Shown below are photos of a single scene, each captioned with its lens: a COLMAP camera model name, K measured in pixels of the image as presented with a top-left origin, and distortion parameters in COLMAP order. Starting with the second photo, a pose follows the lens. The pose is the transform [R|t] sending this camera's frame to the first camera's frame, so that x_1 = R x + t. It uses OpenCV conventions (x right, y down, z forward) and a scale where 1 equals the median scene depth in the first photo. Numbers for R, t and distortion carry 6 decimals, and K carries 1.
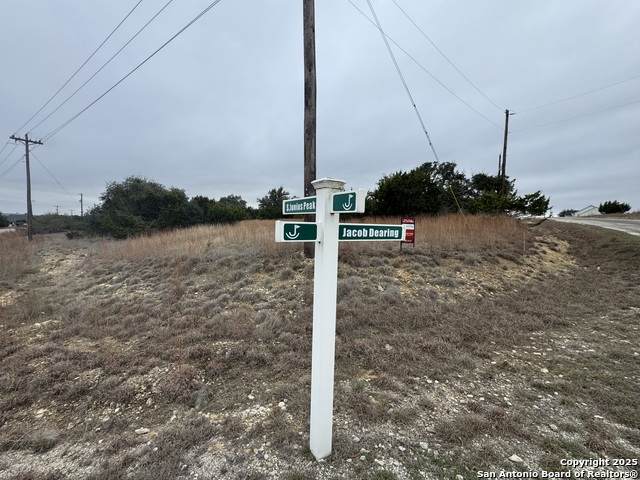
lens RADIAL K [[256.3, 0, 322.1], [0, 256.3, 241.7], [0, 0, 1]] dist [-0.002999, 0.000473]
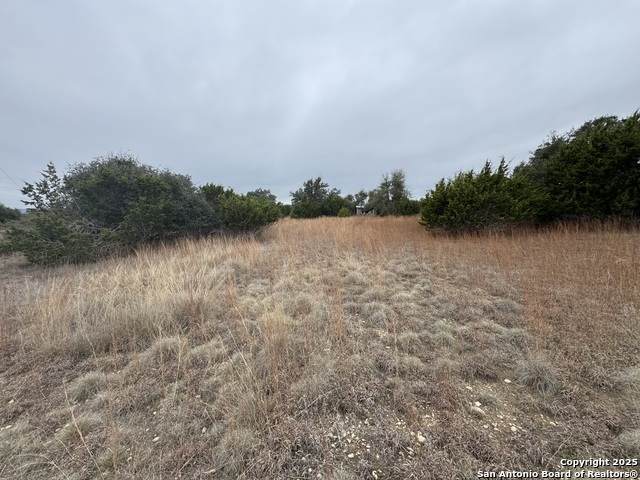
lens RADIAL K [[256.3, 0, 320.0], [0, 256.3, 238.3], [0, 0, 1]] dist [-0.002999, 0.000473]
pose [[0.994172, 0.006466, -0.107611, -0.131974], [-0.006085, 0.999974, 0.003868, -0.046533], [0.107634, -0.003191, 0.994186, 0.376842]]
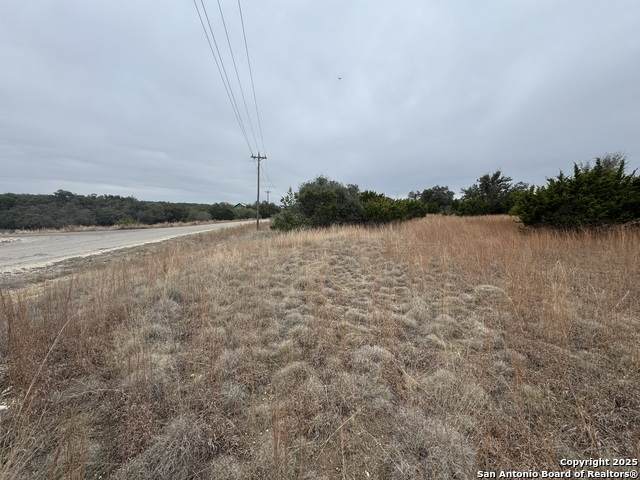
lens RADIAL K [[256.3, 0, 319.1], [0, 256.3, 239.6], [0, 0, 1]] dist [-0.002999, 0.000473]
pose [[0.677189, 0.086813, -0.730669, 0.091710], [-0.070036, 0.996112, 0.053442, -0.038407], [0.732468, 0.014983, 0.680637, 0.232569]]
